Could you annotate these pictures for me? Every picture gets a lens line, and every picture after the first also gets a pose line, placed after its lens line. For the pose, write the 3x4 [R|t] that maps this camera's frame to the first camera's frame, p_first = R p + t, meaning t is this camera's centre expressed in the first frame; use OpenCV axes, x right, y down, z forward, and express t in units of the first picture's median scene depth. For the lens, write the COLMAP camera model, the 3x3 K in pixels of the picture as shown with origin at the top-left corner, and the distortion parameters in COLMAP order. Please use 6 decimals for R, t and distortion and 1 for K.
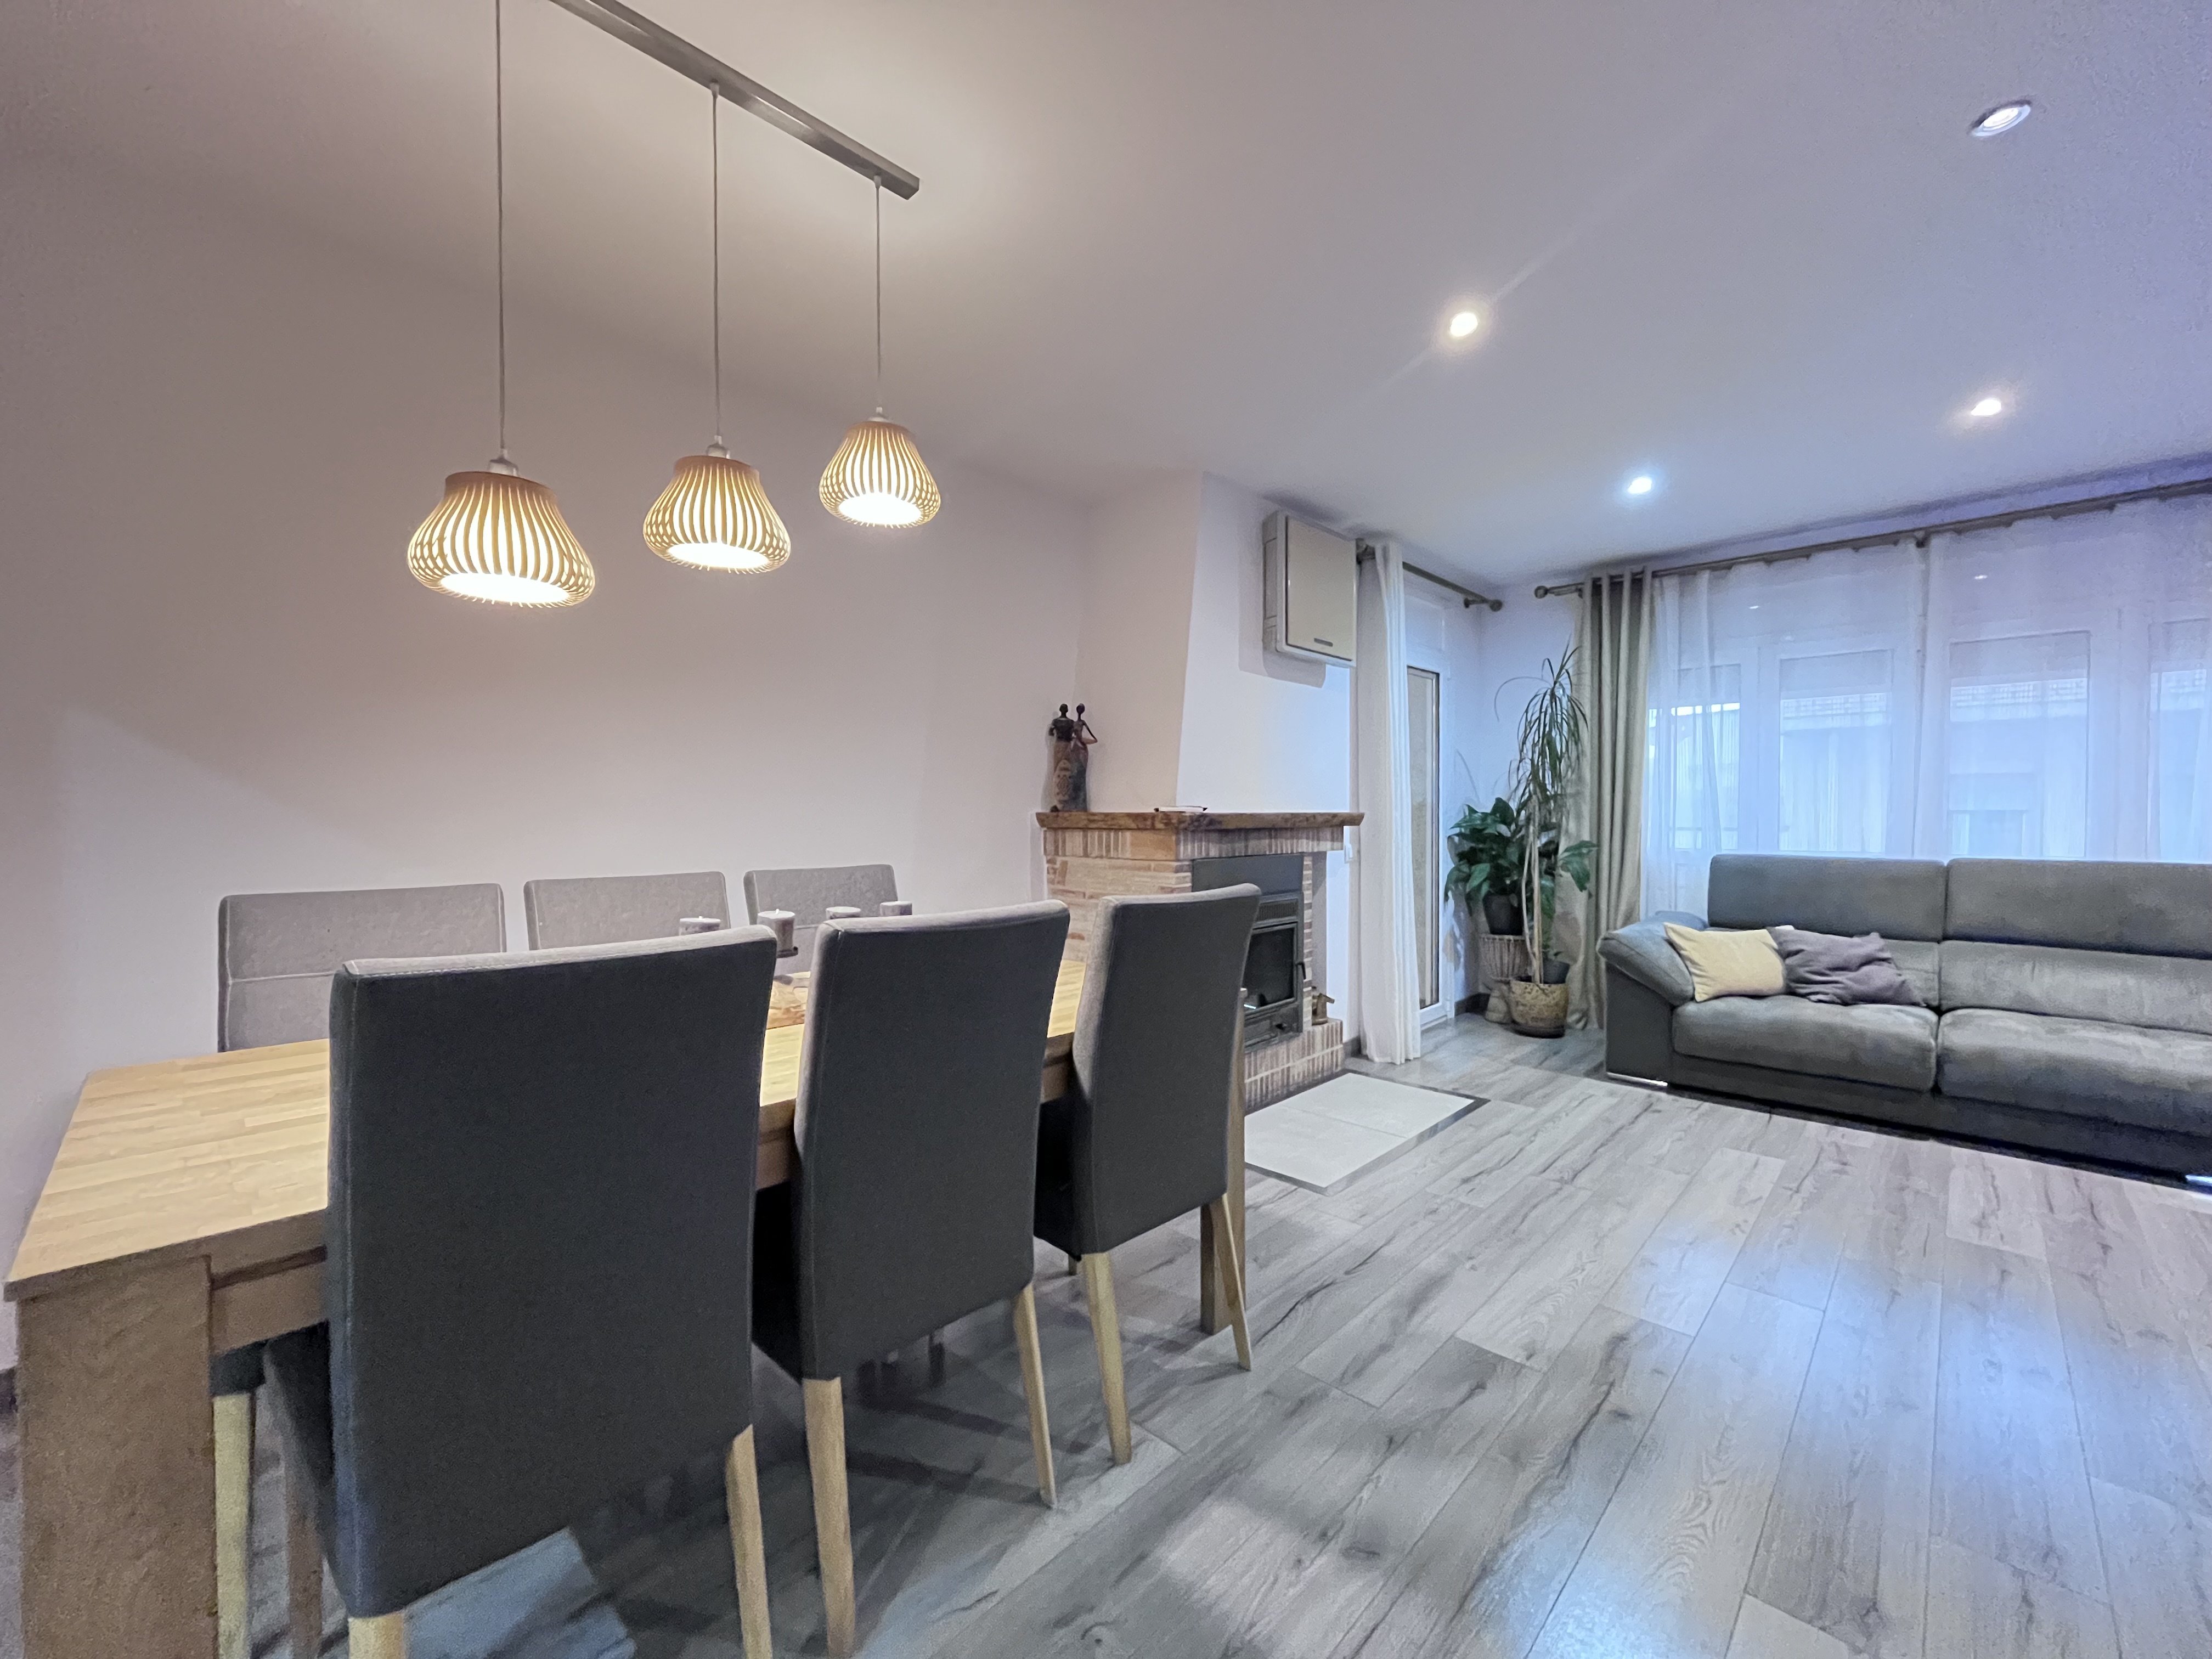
lens RADIAL K [[893.5, 0, 1107.3], [0, 893.5, 831.3], [0, 0, 1]] dist [-0.001278, -0.000383]
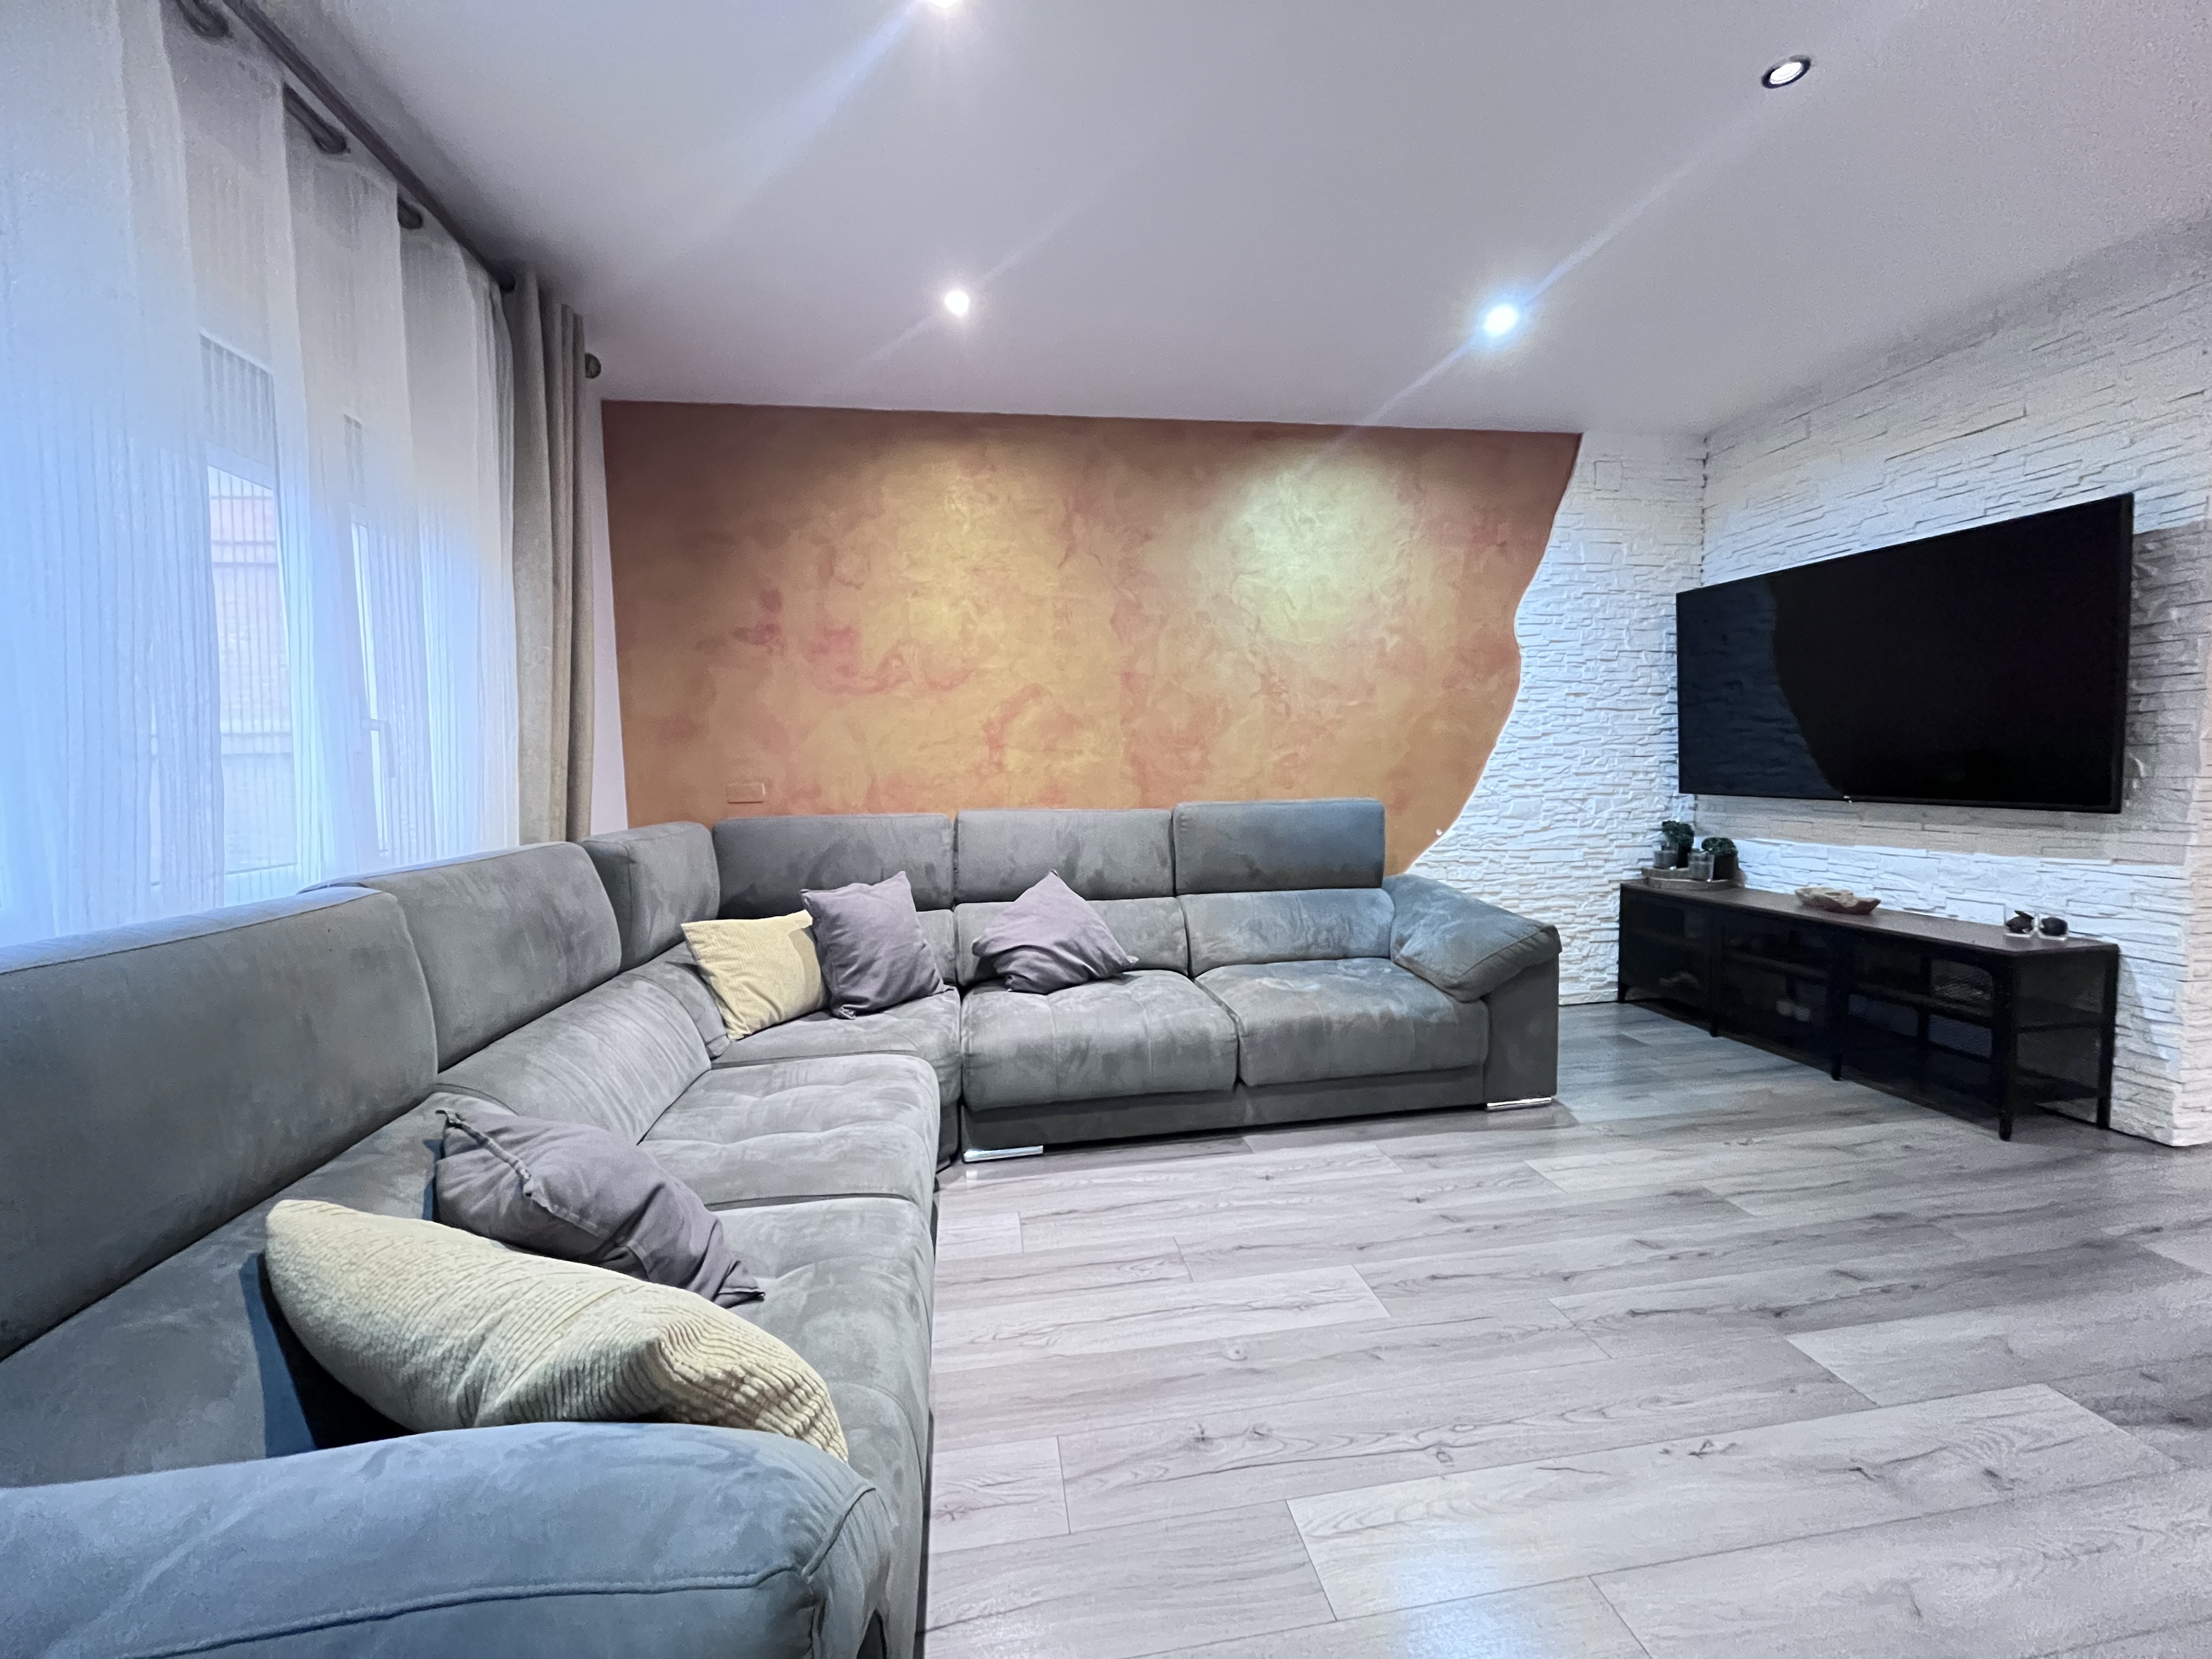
lens RADIAL K [[893.5, 0, 1108.3], [0, 893.5, 823.7], [0, 0, 1]] dist [-0.001278, -0.000383]
pose [[-0.794481, -0.020765, 0.606934, 0.450984], [0.035844, 0.996069, 0.080999, -0.013543], [-0.606230, 0.086107, -0.790614, 1.110776]]
